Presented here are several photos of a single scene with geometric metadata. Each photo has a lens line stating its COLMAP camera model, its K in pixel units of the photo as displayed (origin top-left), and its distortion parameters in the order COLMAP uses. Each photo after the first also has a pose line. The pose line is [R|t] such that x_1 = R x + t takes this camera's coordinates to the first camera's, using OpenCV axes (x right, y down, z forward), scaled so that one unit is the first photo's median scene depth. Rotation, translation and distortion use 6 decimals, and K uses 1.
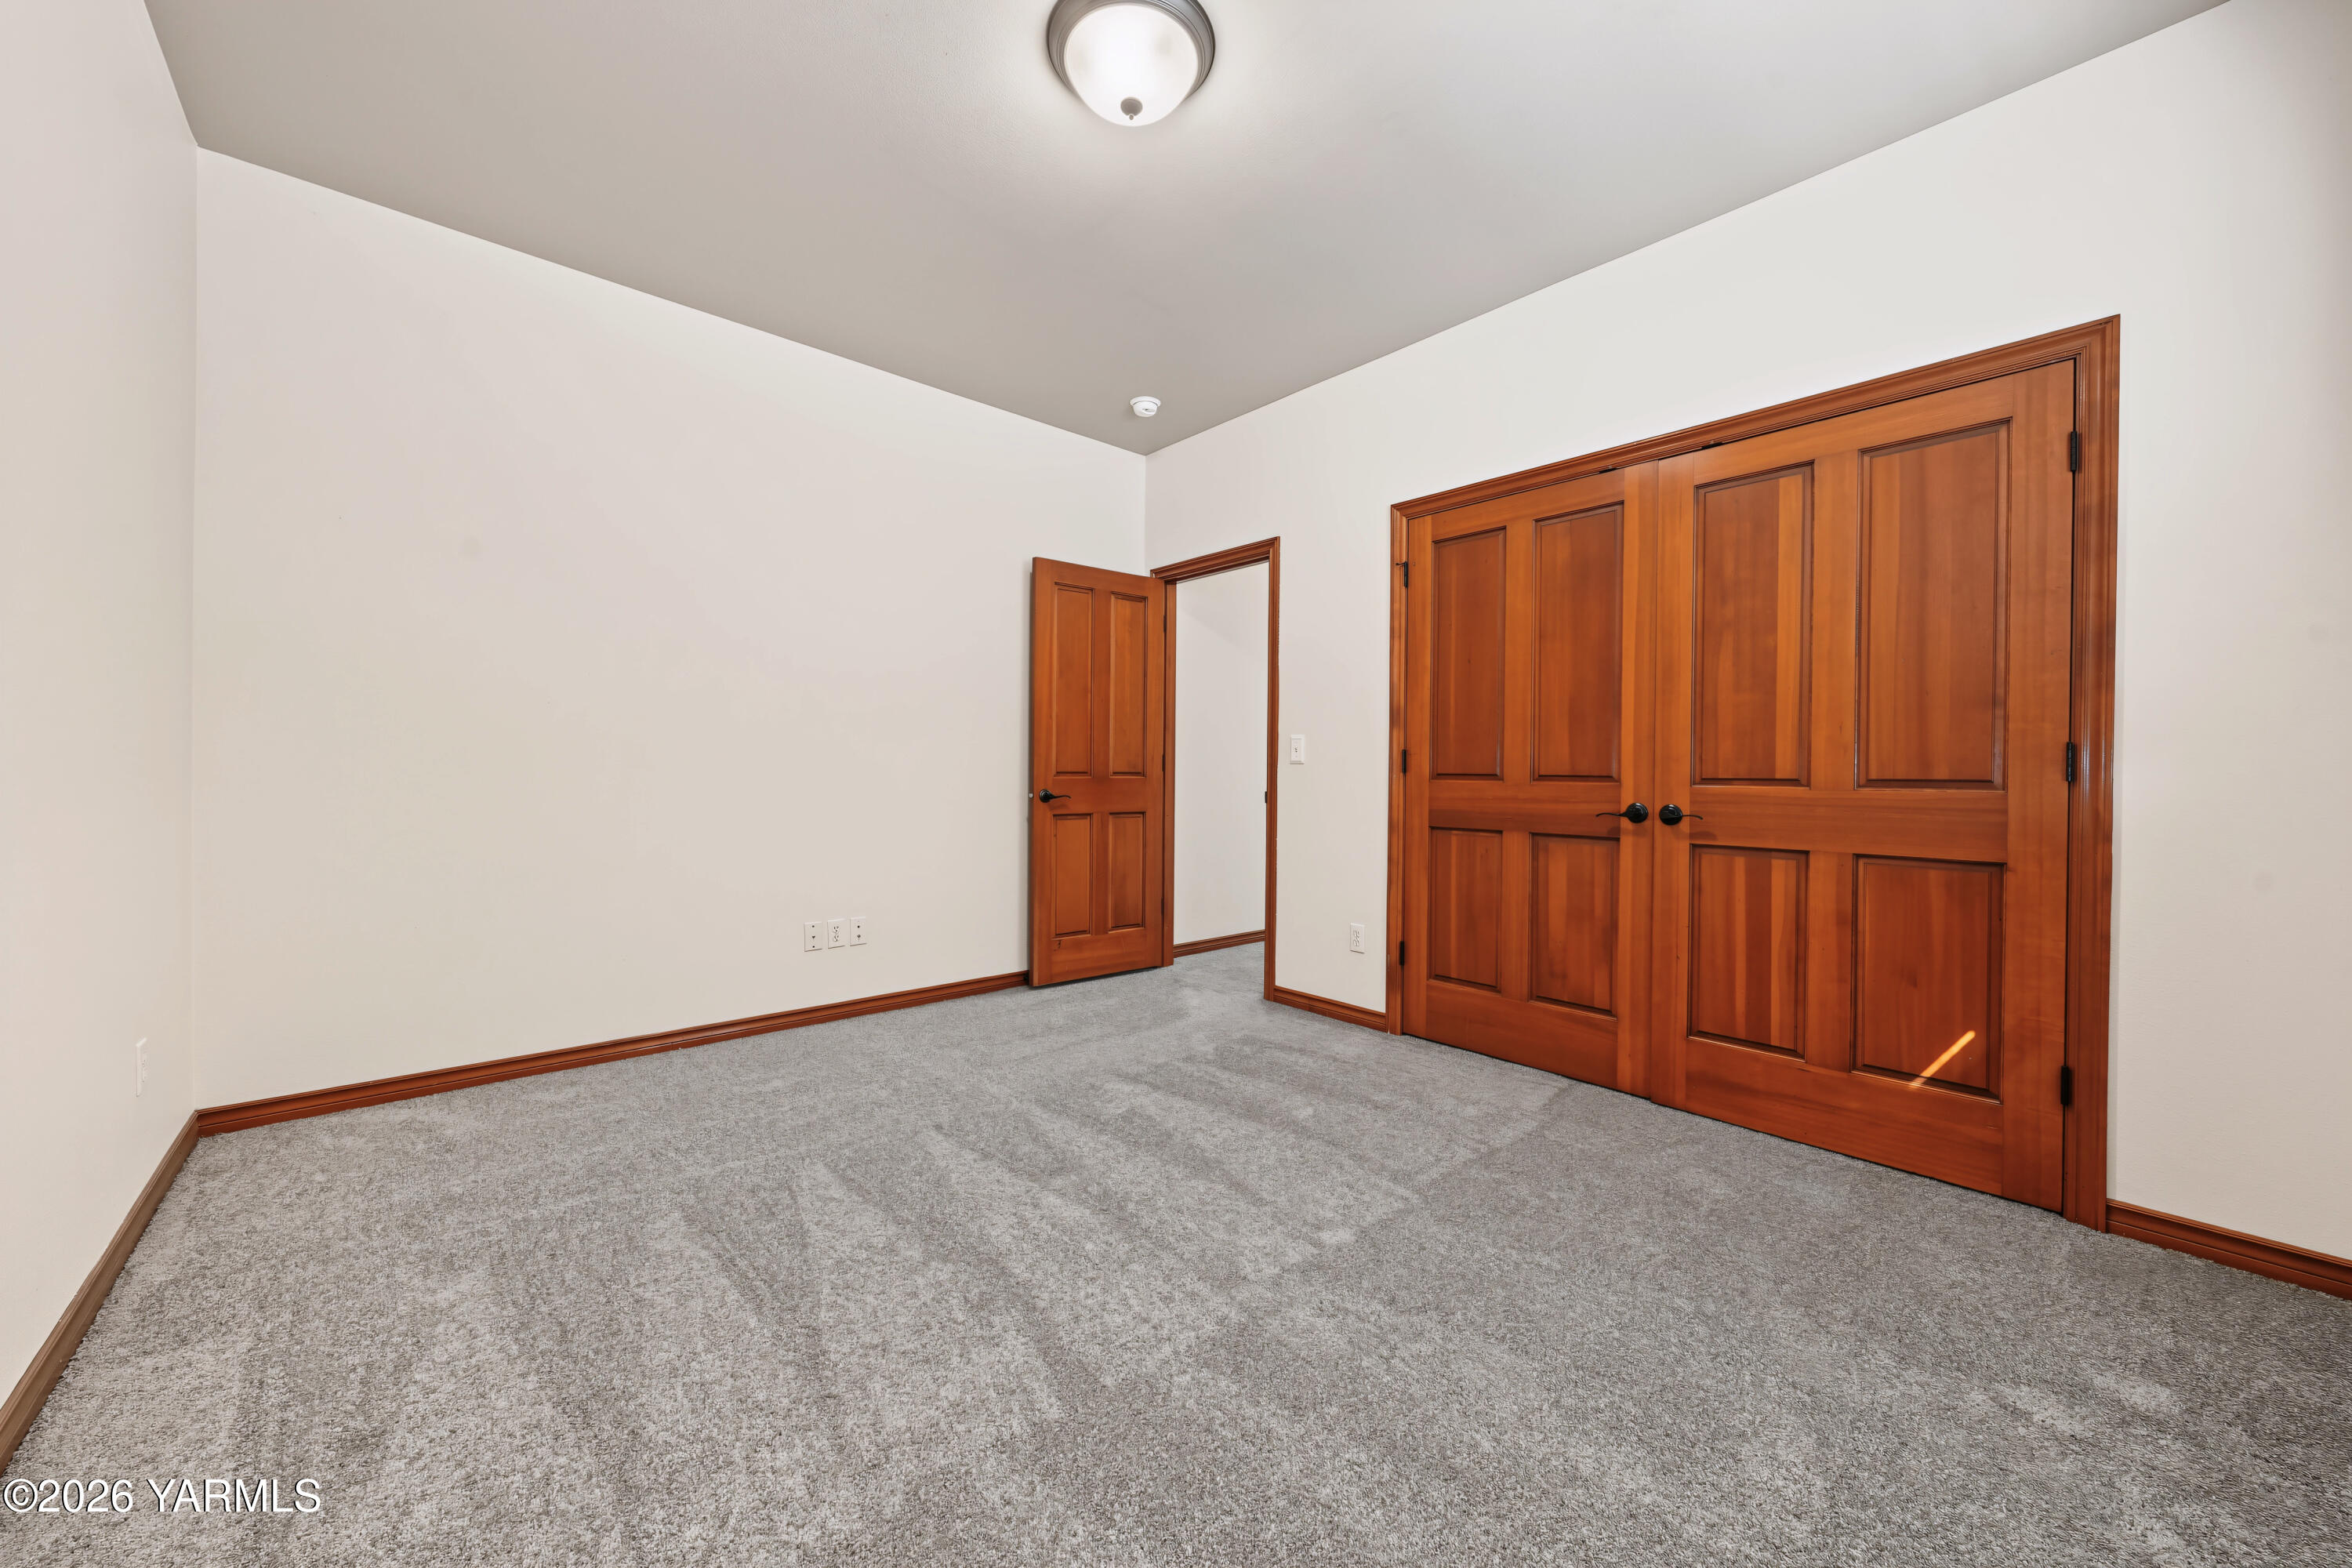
lens RADIAL K [[817.6, 0, 1181.8], [0, 817.6, 773.3], [0, 0, 1]] dist [0.000022, 0.000055]
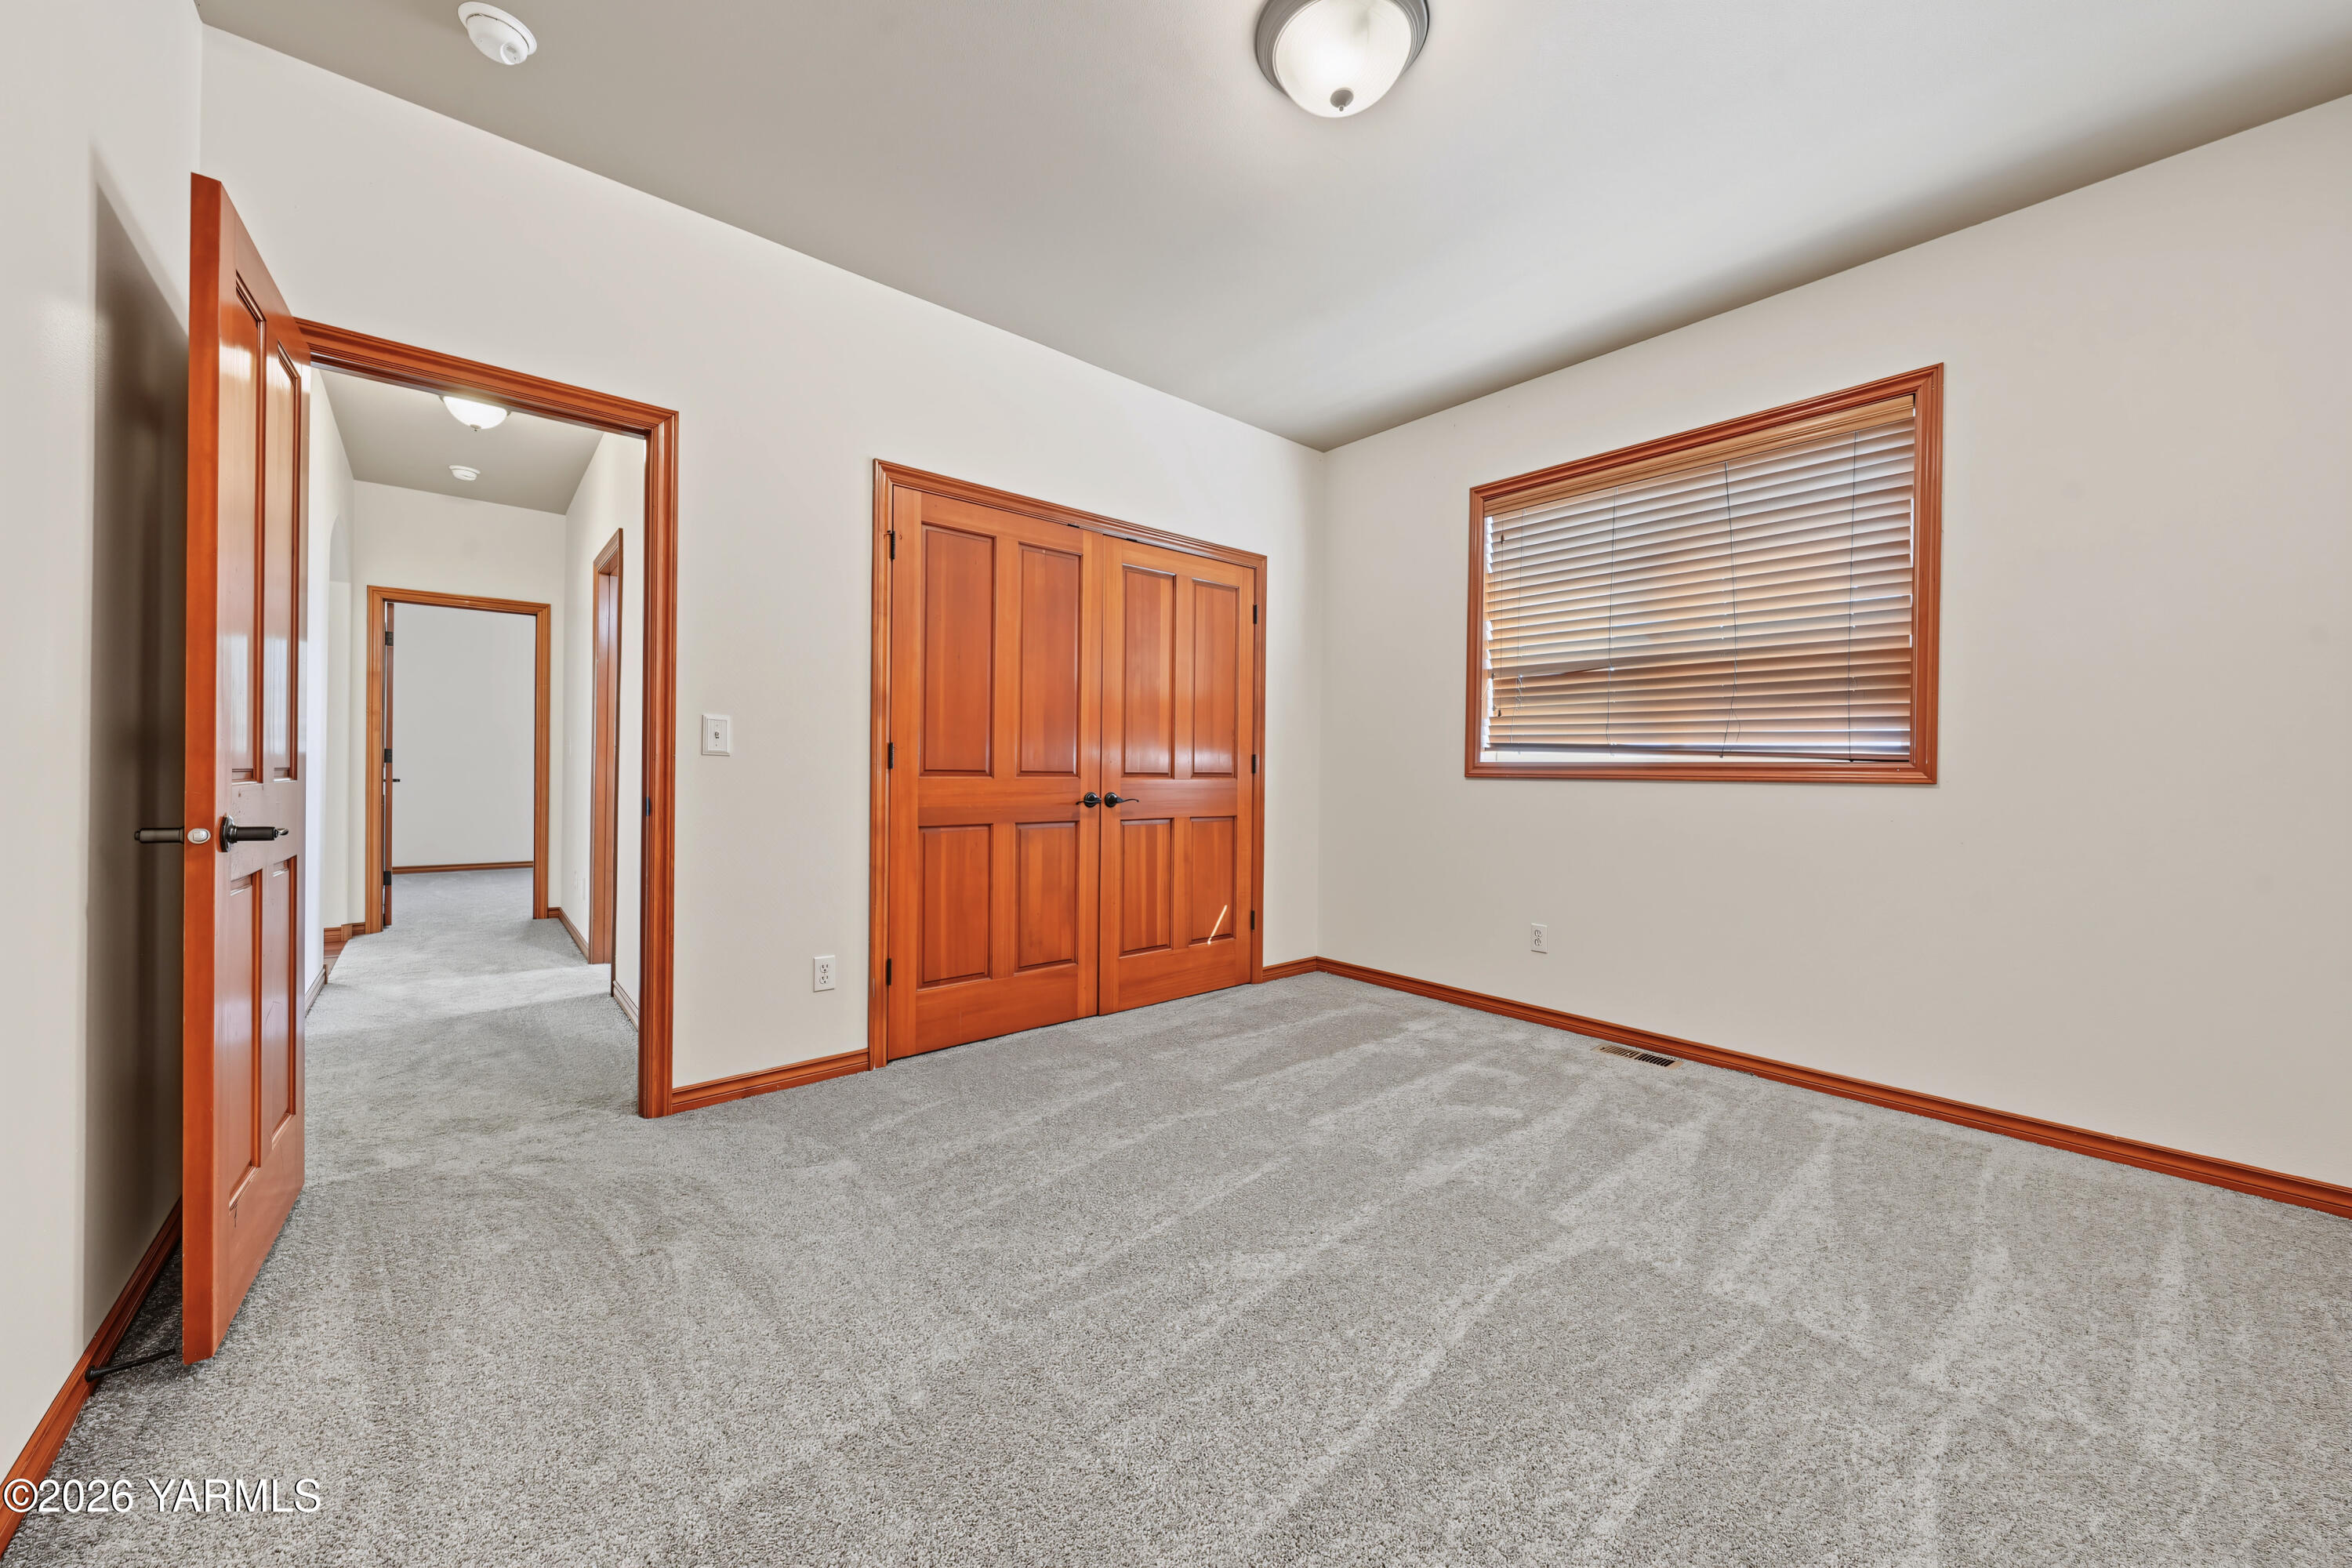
lens RADIAL K [[817.6, 0, 1181.8], [0, 817.6, 773.3], [0, 0, 1]] dist [0.000022, 0.000055]
pose [[0.066240, -0.011076, 0.997742, -0.652683], [-0.005846, 0.999917, 0.011488, -0.008356], [-0.997787, -0.006593, 0.066170, 0.688057]]
